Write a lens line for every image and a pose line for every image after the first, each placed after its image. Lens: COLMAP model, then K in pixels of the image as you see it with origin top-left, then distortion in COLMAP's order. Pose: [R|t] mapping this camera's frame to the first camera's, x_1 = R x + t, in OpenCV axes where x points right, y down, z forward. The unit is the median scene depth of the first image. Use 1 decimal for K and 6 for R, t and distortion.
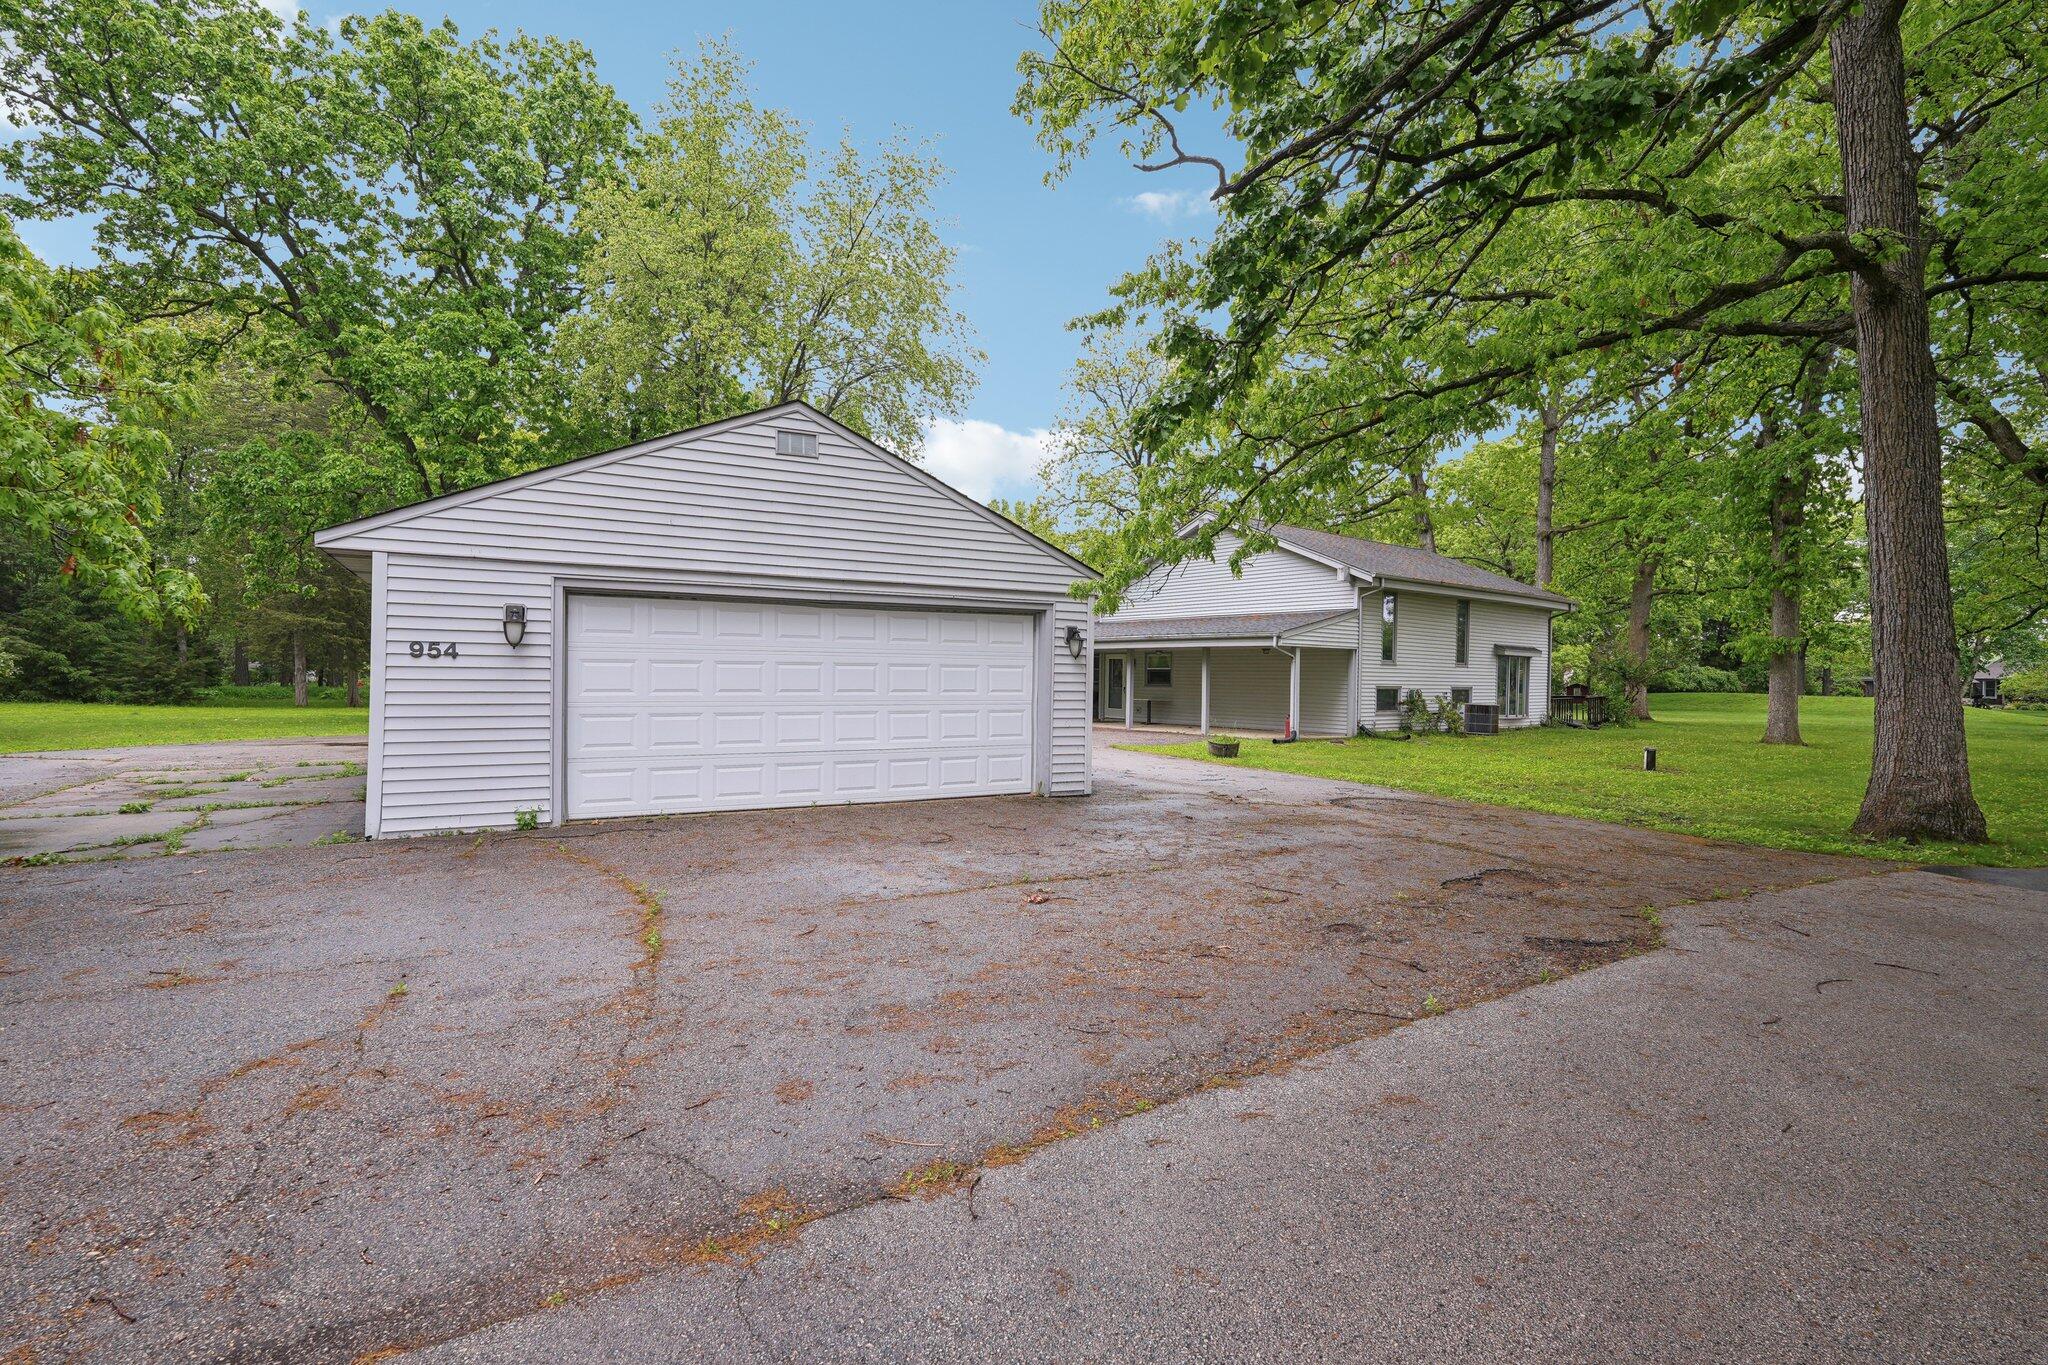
lens RADIAL K [[984.5, 0, 1022.8], [0, 984.5, 685.9], [0, 0, 1]] dist [-0.006146, -0.000184]
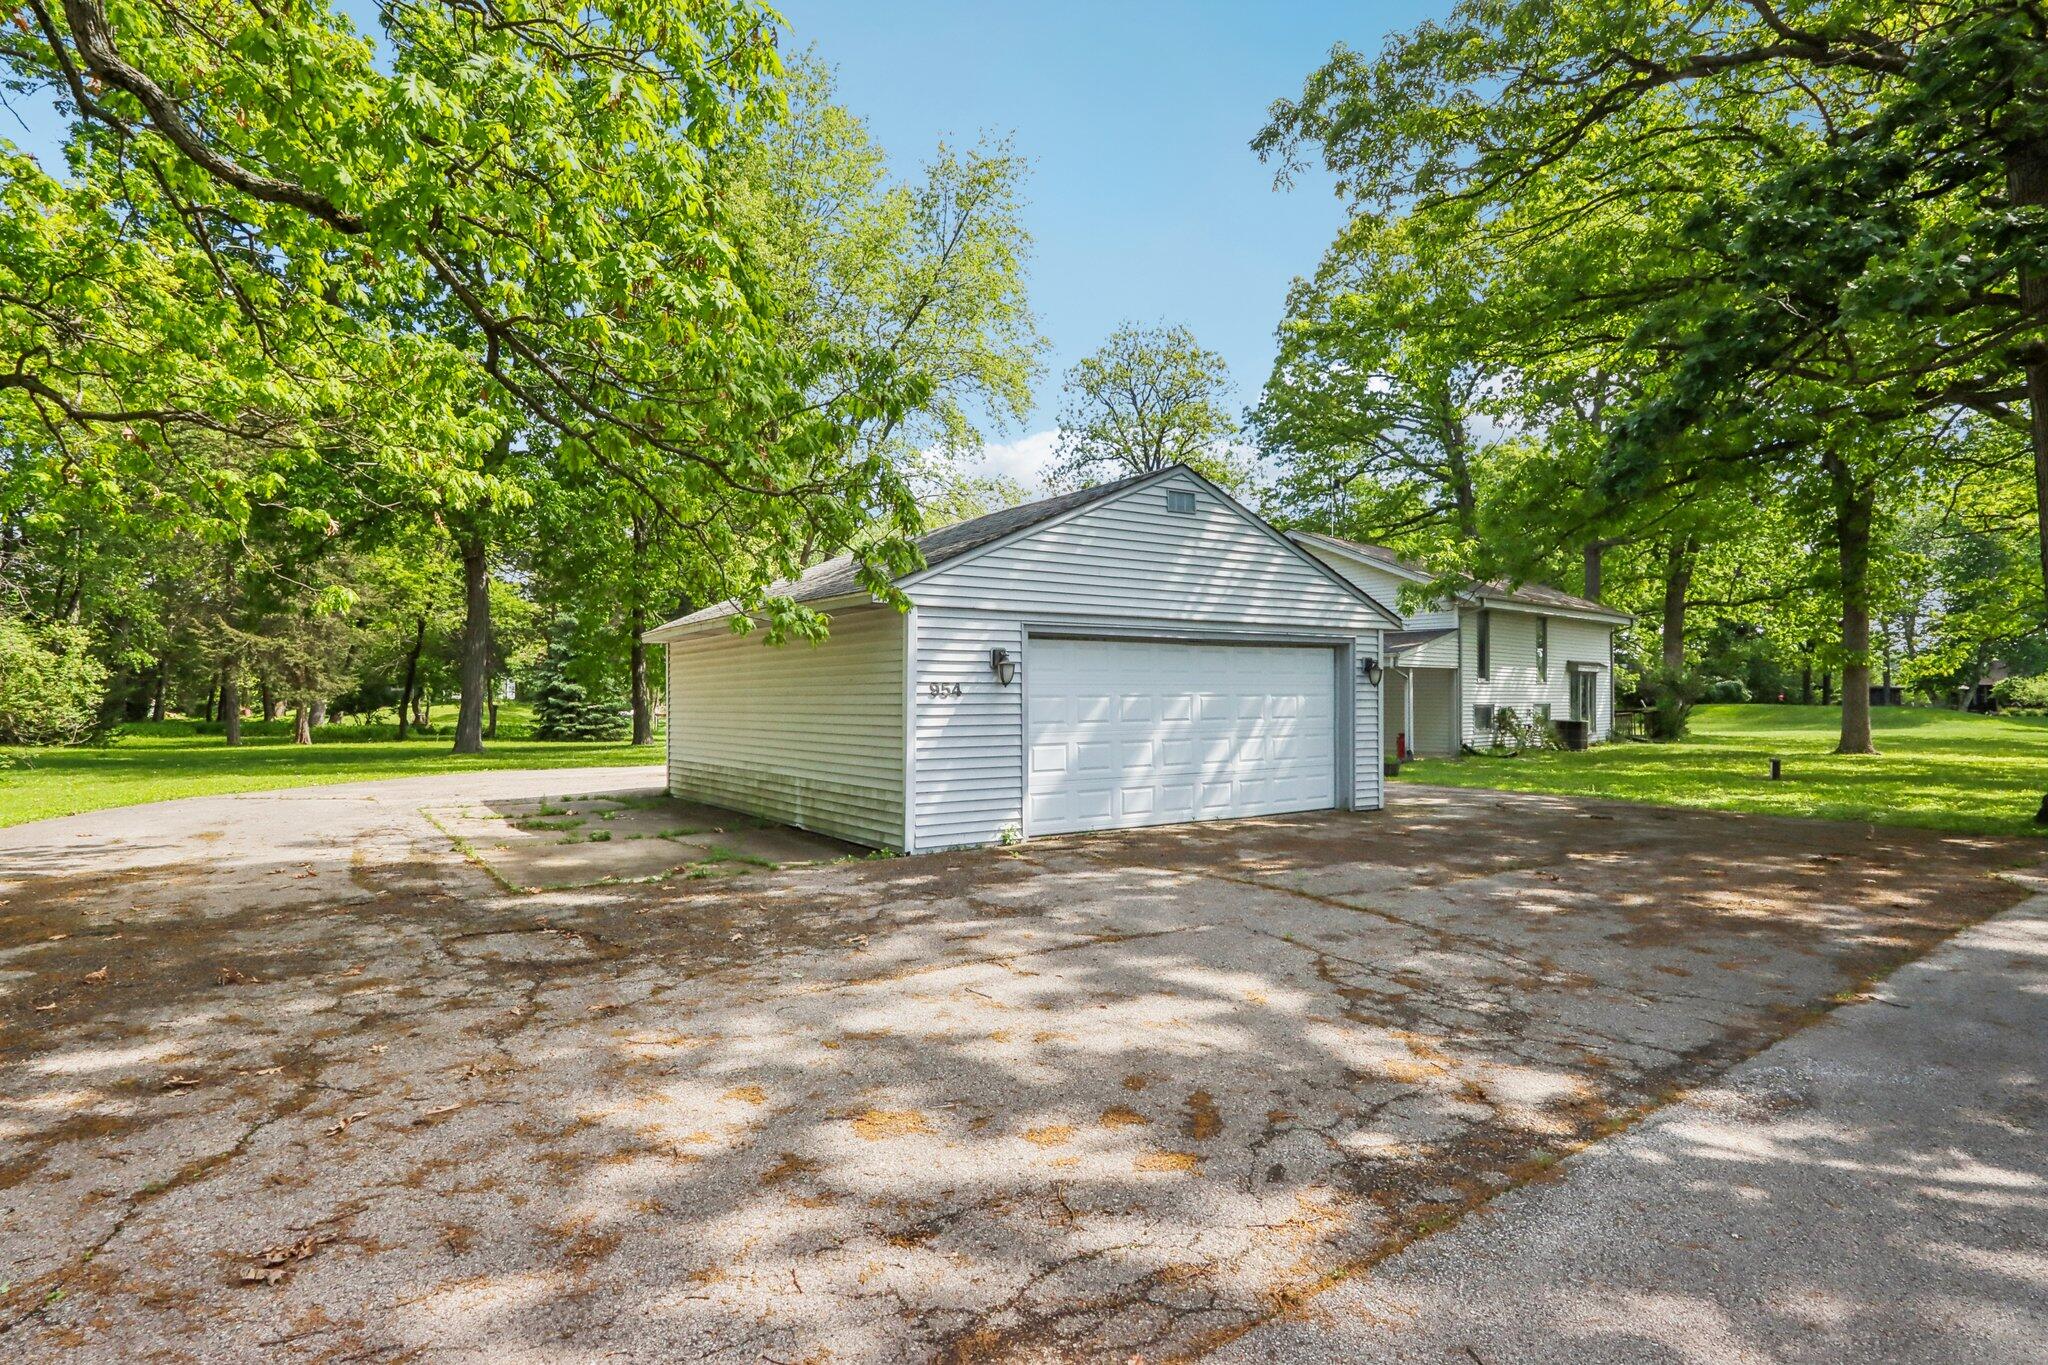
lens RADIAL K [[1131.8, 0, 1025.8], [0, 1131.8, 684.6], [0, 0, 1]] dist [0.002379, 0.000166]
pose [[0.994945, -0.014855, 0.099318, -0.228970], [0.016847, 0.999673, -0.019248, -0.005494], [-0.098999, 0.020824, 0.994870, -0.118518]]
